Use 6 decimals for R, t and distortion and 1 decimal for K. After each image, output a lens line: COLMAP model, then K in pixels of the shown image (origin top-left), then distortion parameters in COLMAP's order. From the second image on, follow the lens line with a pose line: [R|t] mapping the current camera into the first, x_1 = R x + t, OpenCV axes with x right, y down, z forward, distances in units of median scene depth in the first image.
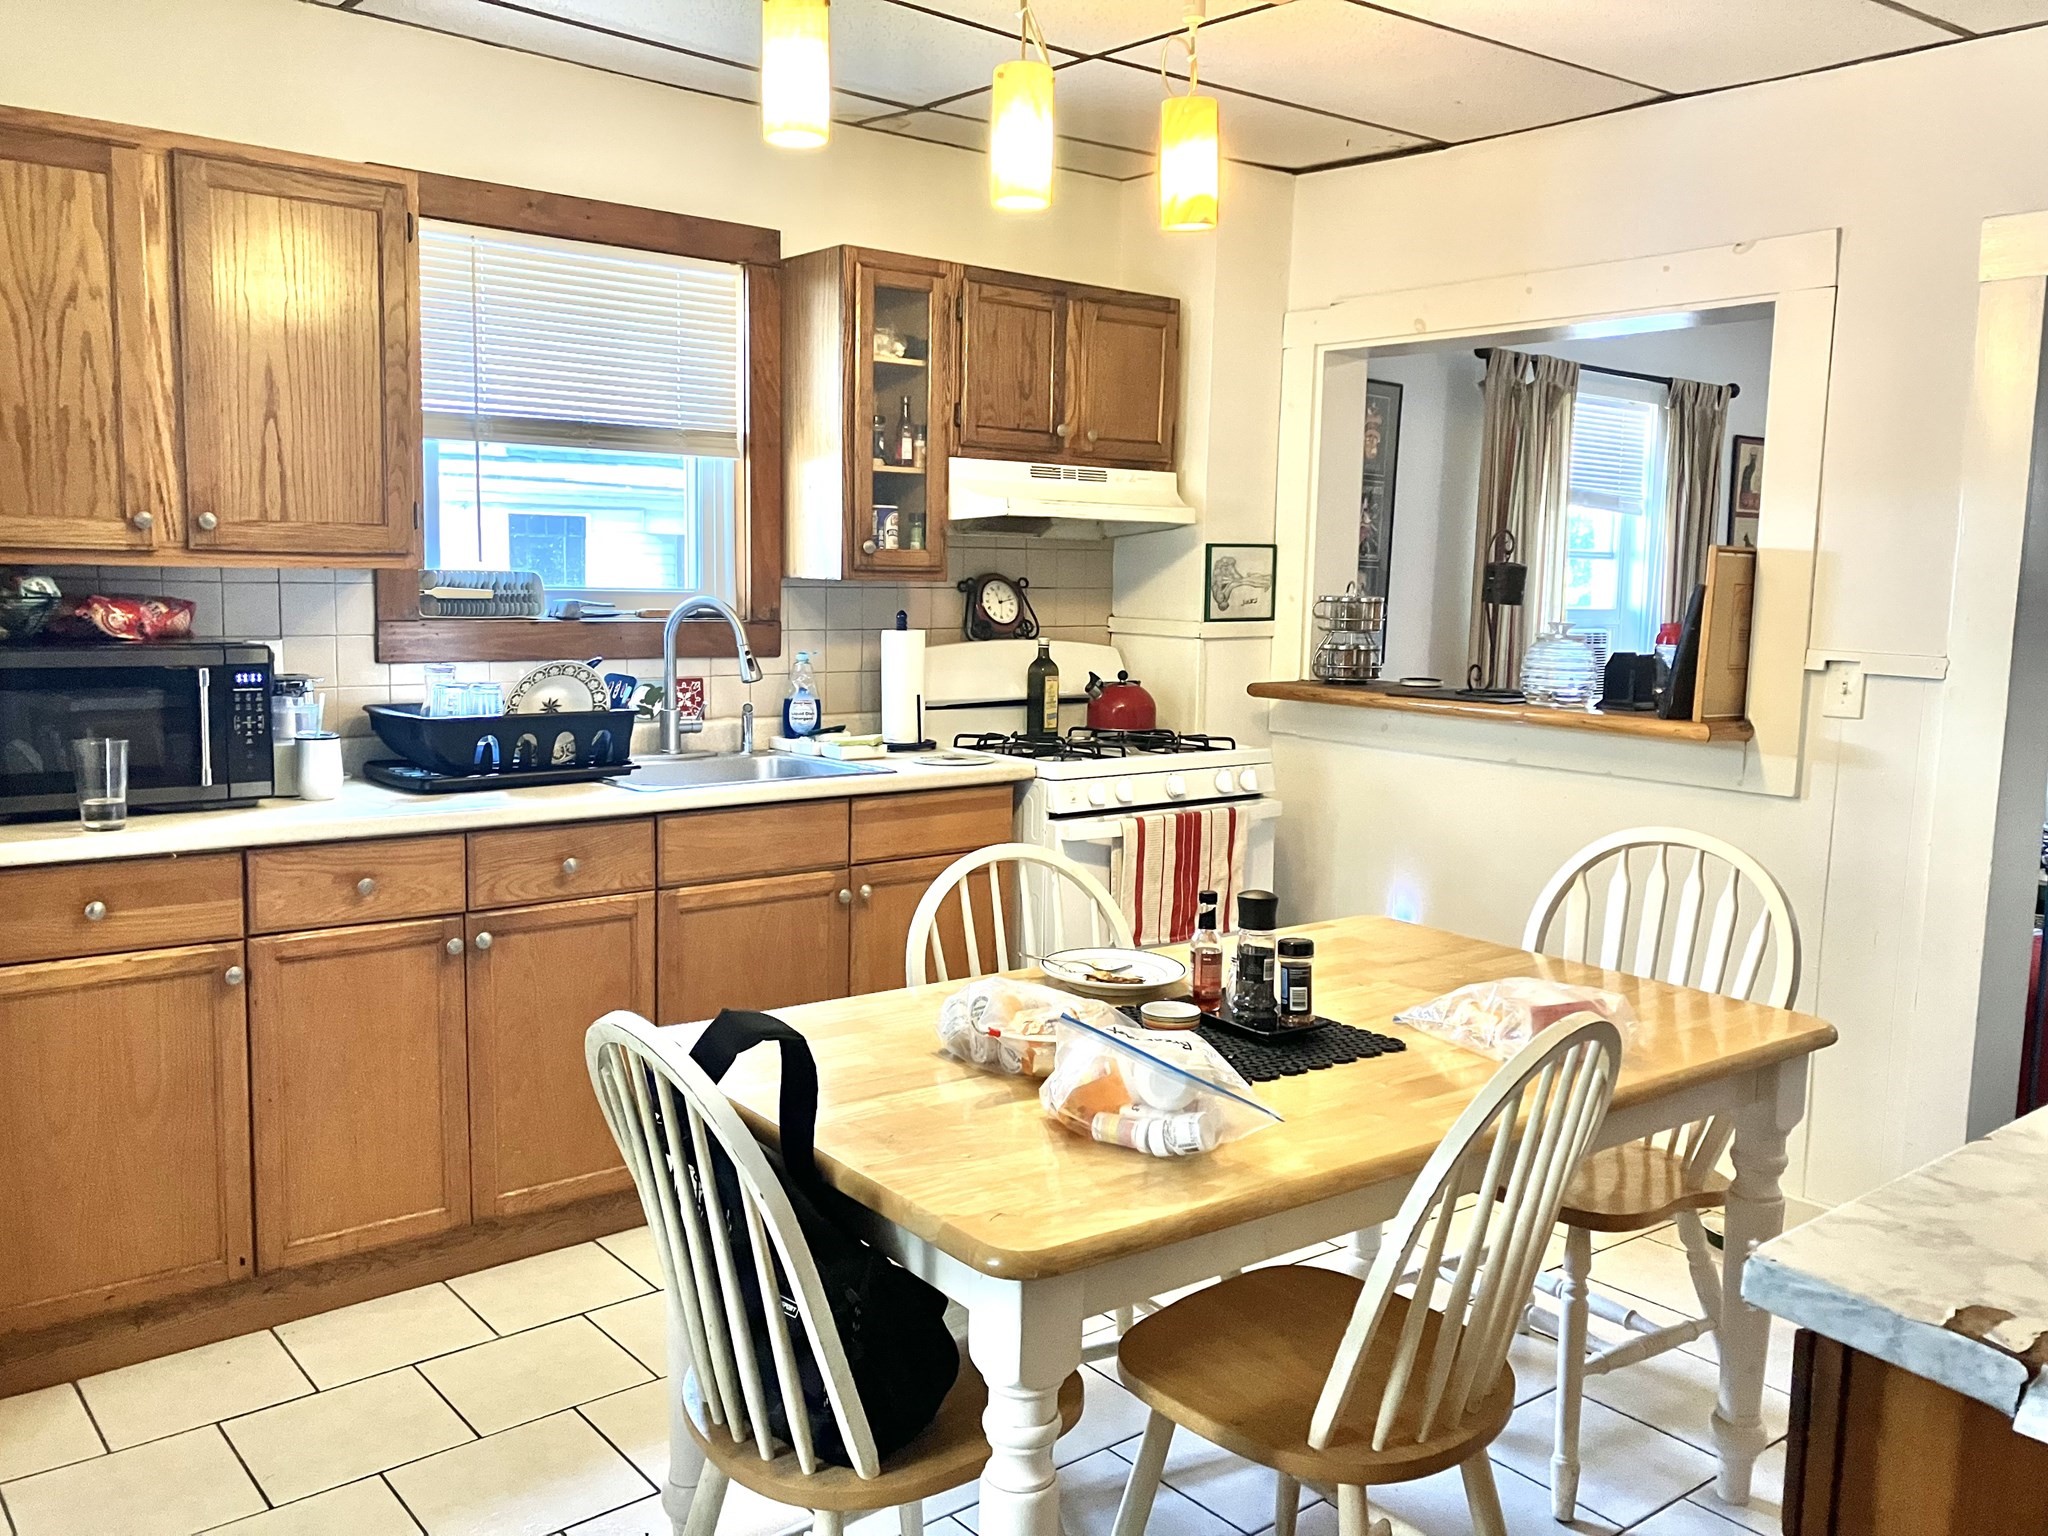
lens RADIAL K [[1661.3, 0, 1024.8], [0, 1661.3, 767.0], [0, 0, 1]] dist [0.003586, 0.001019]
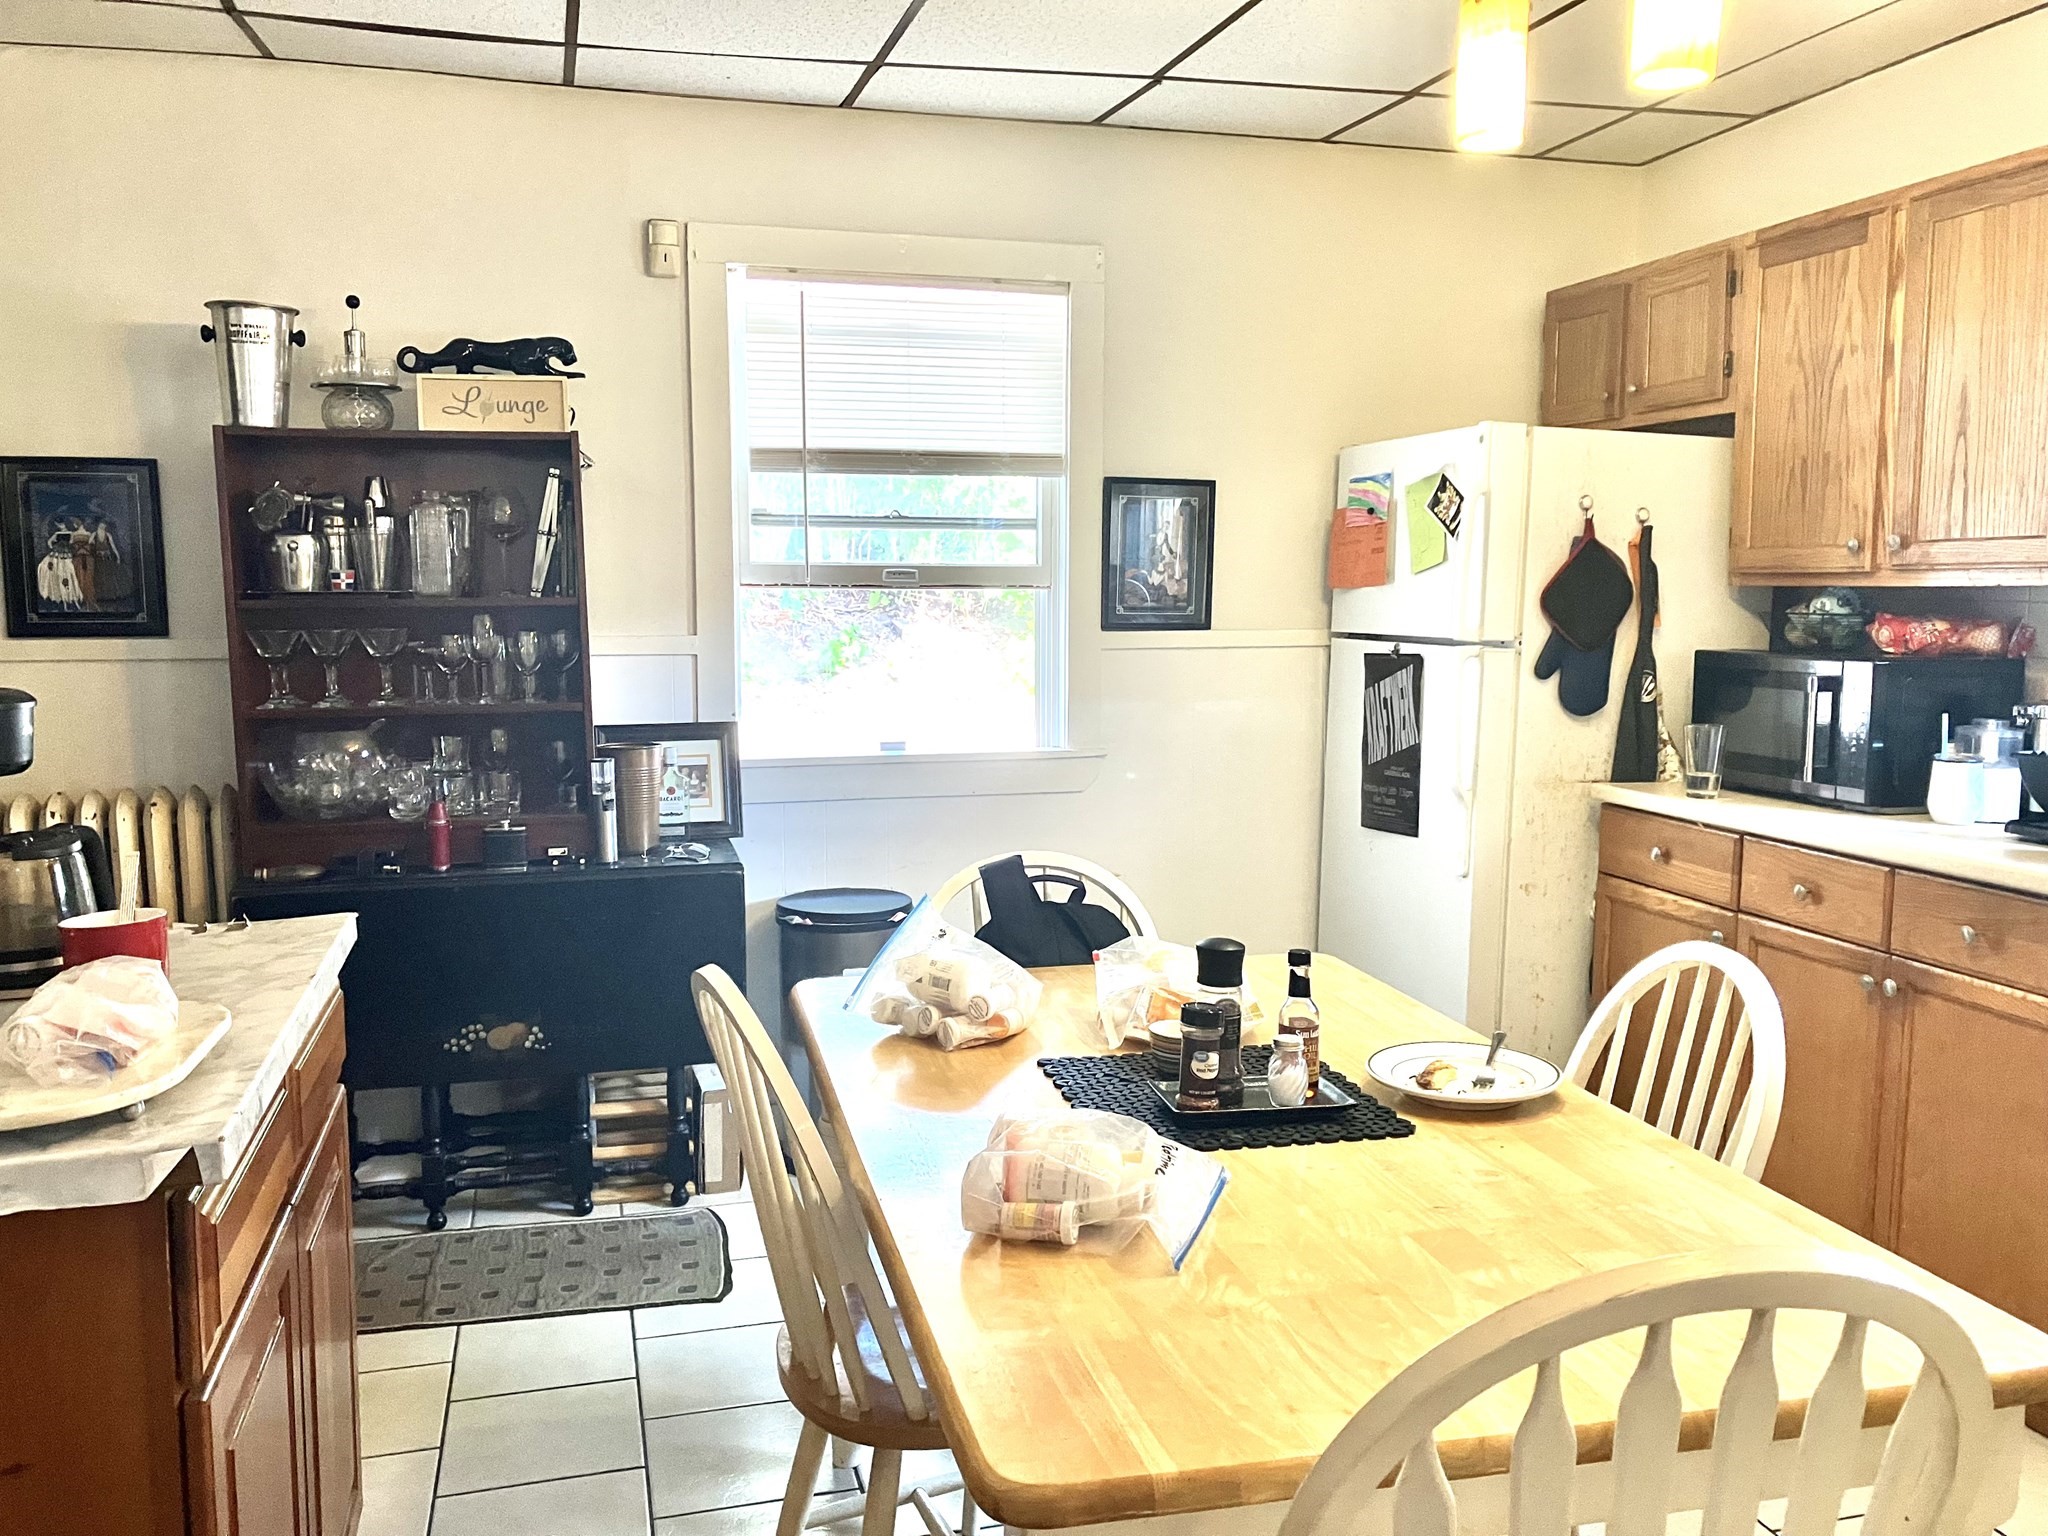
lens RADIAL K [[1661.3, 0, 1022.0], [0, 1661.3, 770.2], [0, 0, 1]] dist [0.003586, 0.001019]
pose [[-0.404419, 0.073927, -0.911581, 0.716591], [-0.130093, 0.981943, 0.137348, -0.079056], [0.905274, 0.174137, -0.387499, 0.938481]]
